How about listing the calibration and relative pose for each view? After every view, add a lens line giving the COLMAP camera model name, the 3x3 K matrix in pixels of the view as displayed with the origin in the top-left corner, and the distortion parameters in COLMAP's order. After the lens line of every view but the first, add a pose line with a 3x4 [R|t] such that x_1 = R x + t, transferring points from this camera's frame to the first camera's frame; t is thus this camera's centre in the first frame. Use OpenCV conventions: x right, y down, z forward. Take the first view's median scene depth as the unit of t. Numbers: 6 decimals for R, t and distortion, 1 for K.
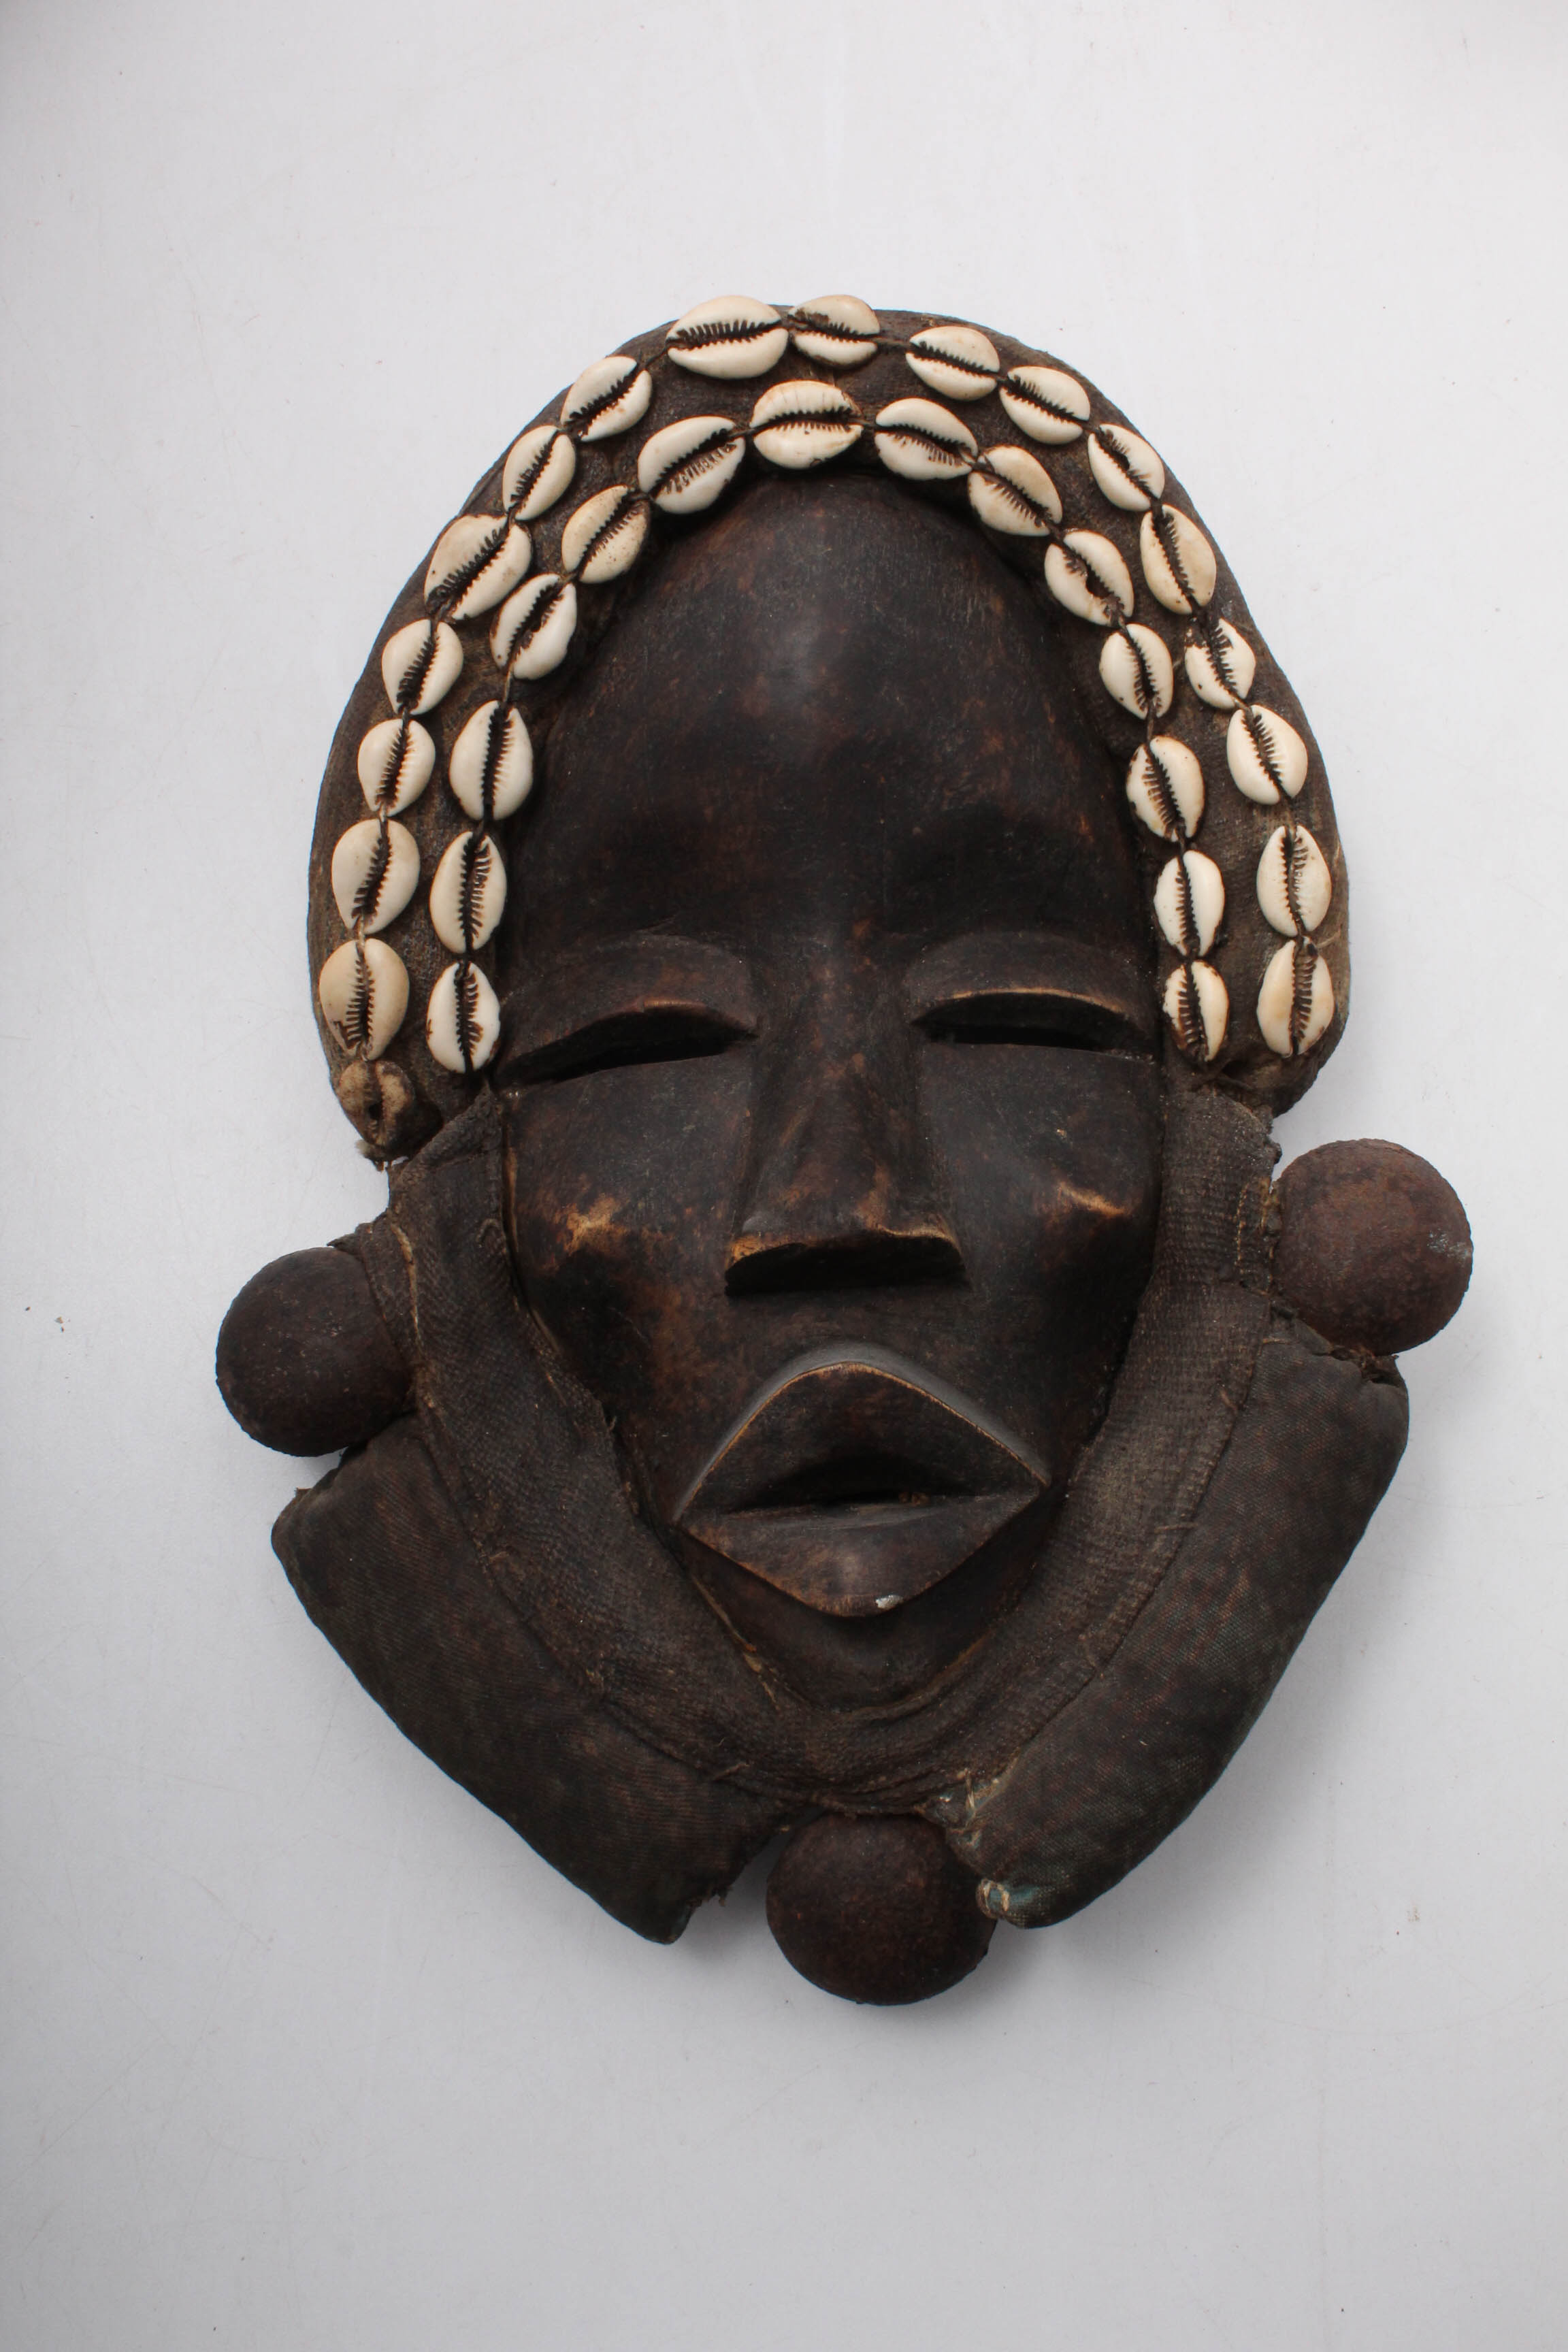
lens RADIAL K [[2270.4, 0, 784.0], [0, 2270.4, 1176.0], [0, 0, 1]] dist [-0.137366, 0.001307]
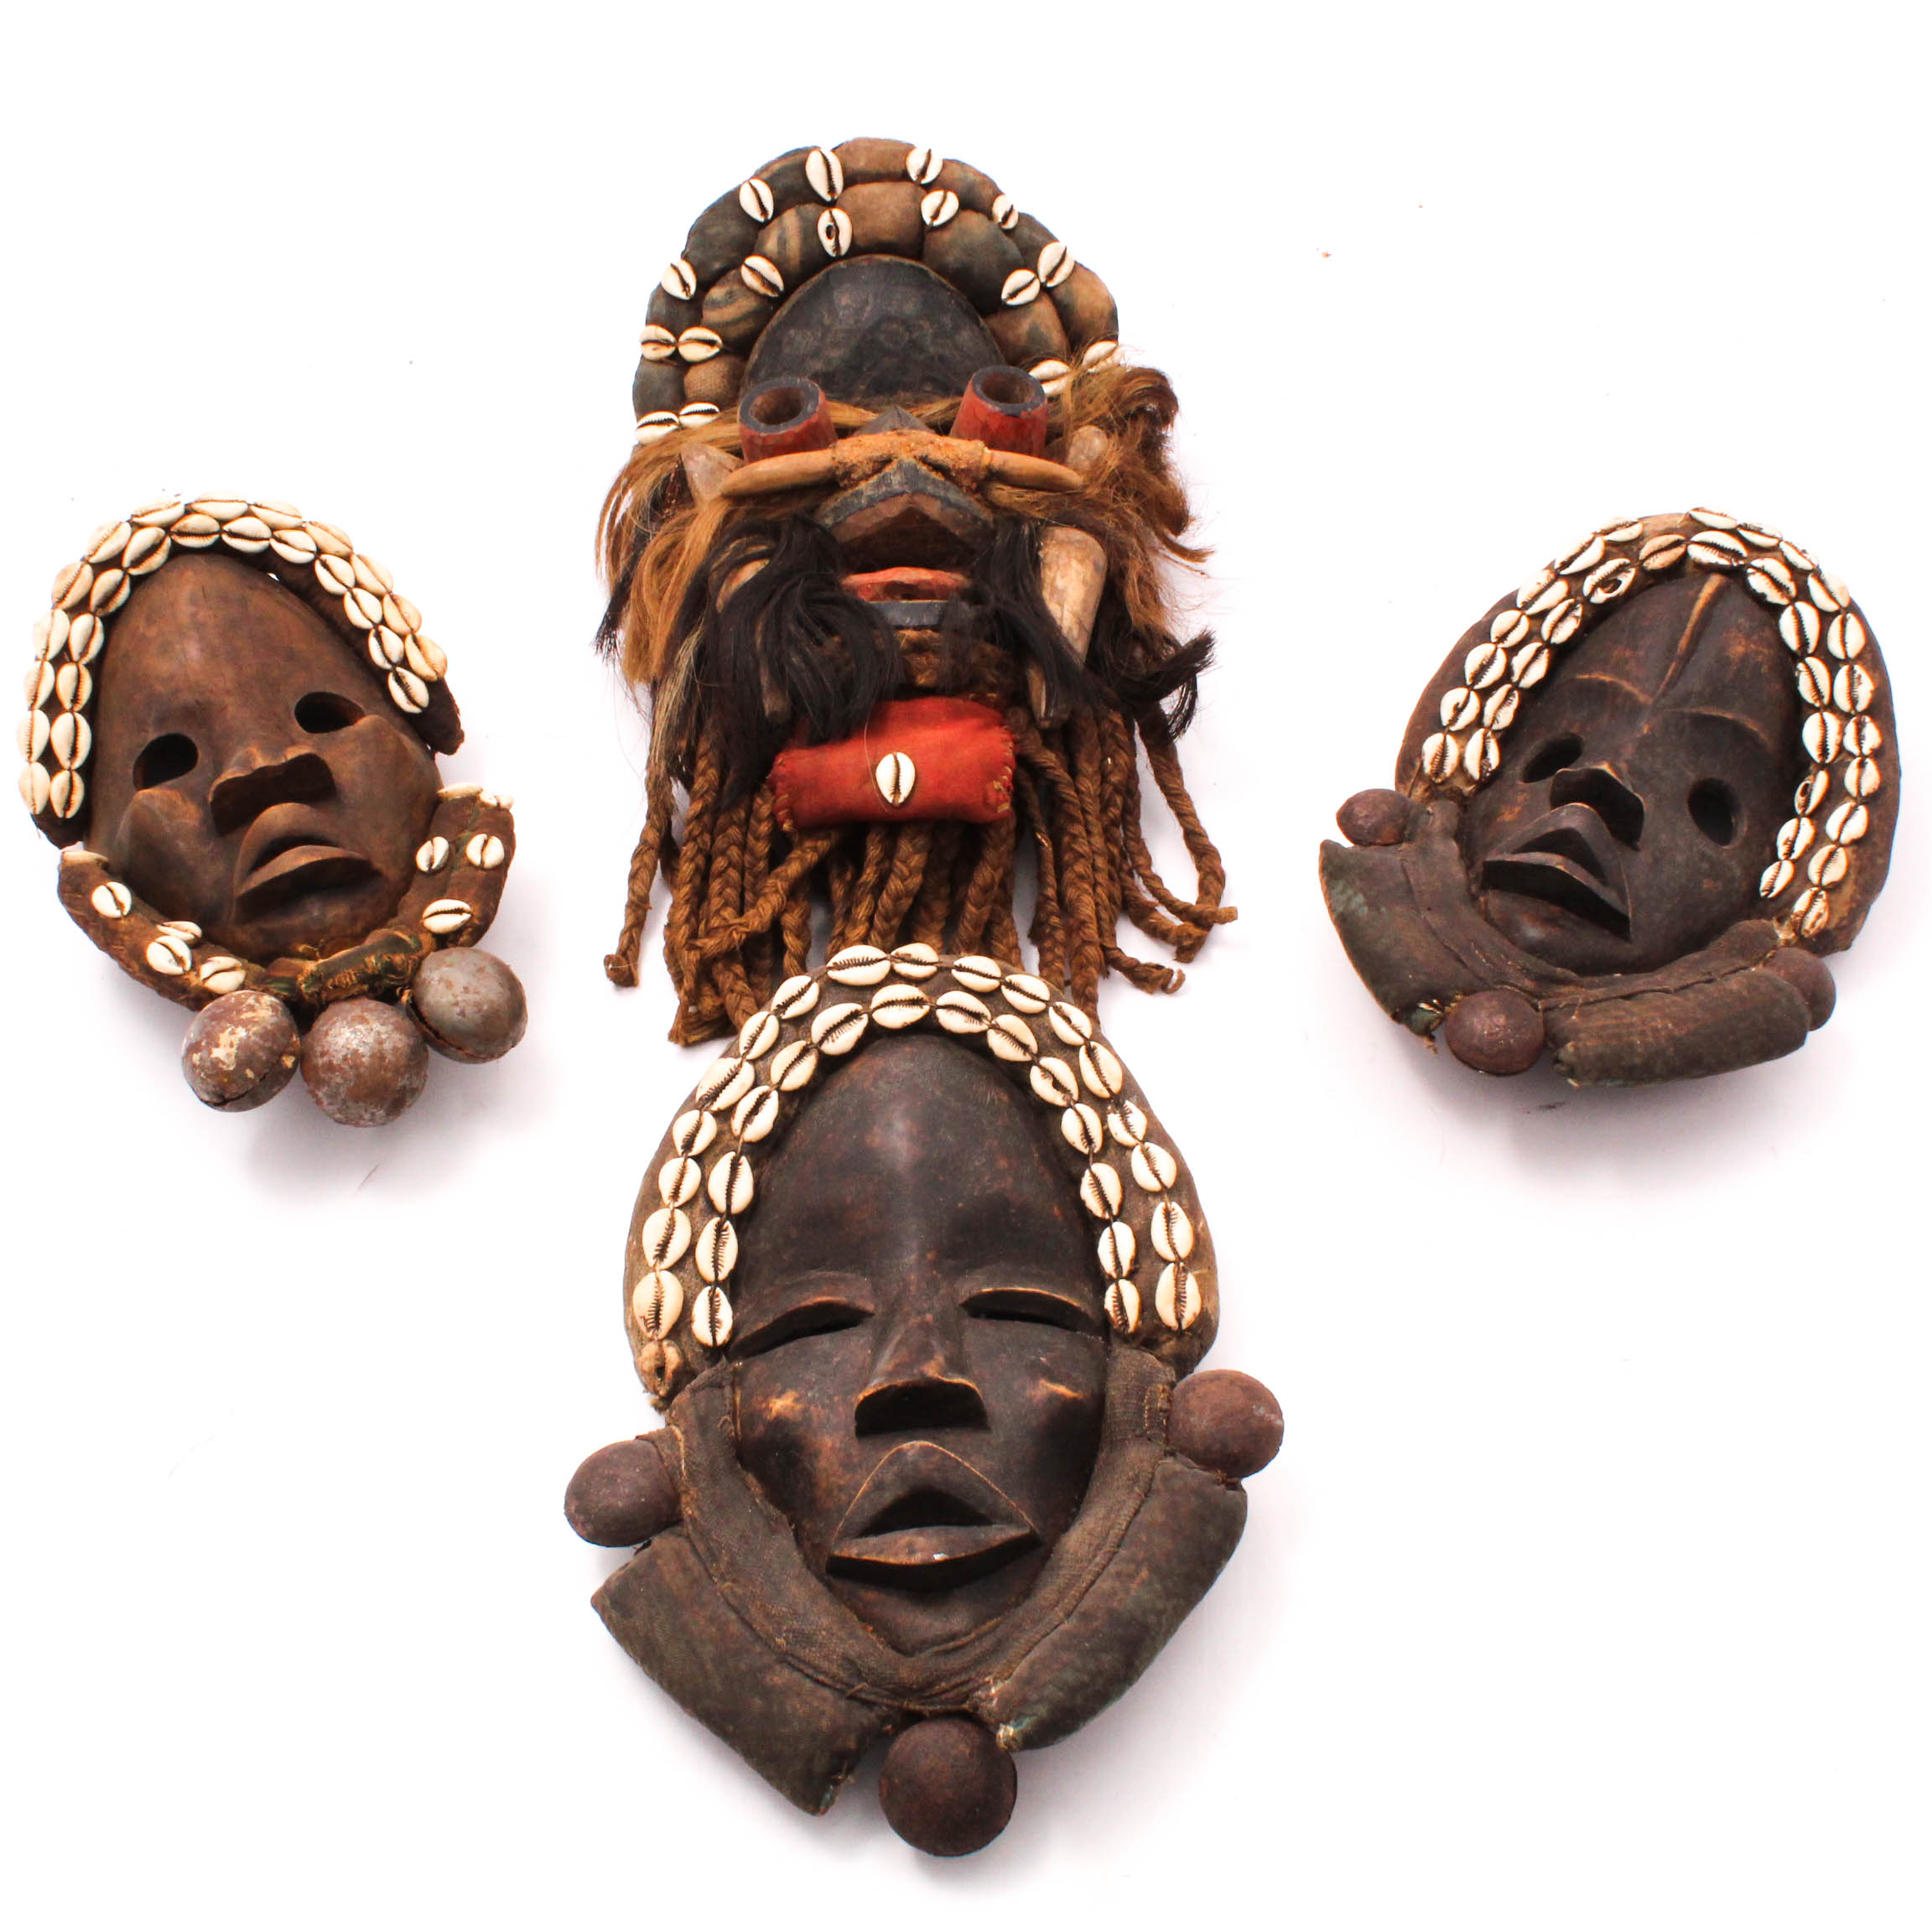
lens RADIAL K [[3691.1, 0, 966.0], [0, 3691.1, 966.0], [0, 0, 1]] dist [-0.057464, -0.035480]
pose [[0.999438, -0.023948, -0.023440, 0.137595], [0.009640, 0.875380, -0.483339, 1.127929], [0.032094, 0.482841, 0.875120, -1.726110]]
